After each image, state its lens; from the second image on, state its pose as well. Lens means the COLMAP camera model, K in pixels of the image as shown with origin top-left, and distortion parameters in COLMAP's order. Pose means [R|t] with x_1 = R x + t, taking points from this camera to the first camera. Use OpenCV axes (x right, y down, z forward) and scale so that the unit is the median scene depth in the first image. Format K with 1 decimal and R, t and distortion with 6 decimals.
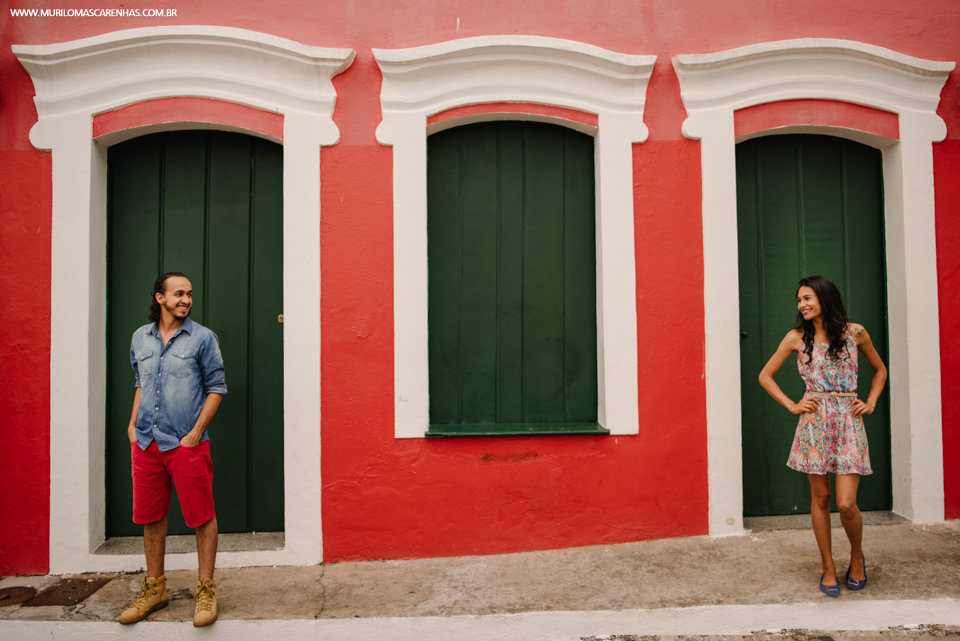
lens RADIAL K [[774.6, 0, 478.4], [0, 774.6, 331.8], [0, 0, 1]] dist [-0.036771, 0.003696]
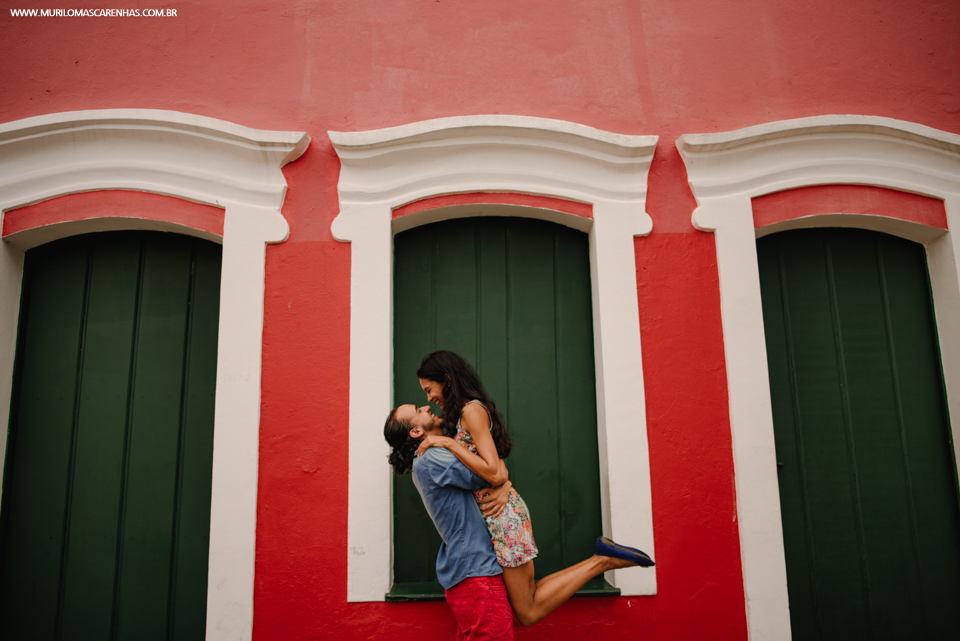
lens RADIAL K [[774.6, 0, 478.4], [0, 774.6, 331.8], [0, 0, 1]] dist [-0.036771, 0.003696]
pose [[0.999962, -0.006747, 0.005544, 0.023273], [0.007641, 0.983391, -0.181338, 0.010514], [-0.004229, 0.181374, 0.983405, 0.184211]]
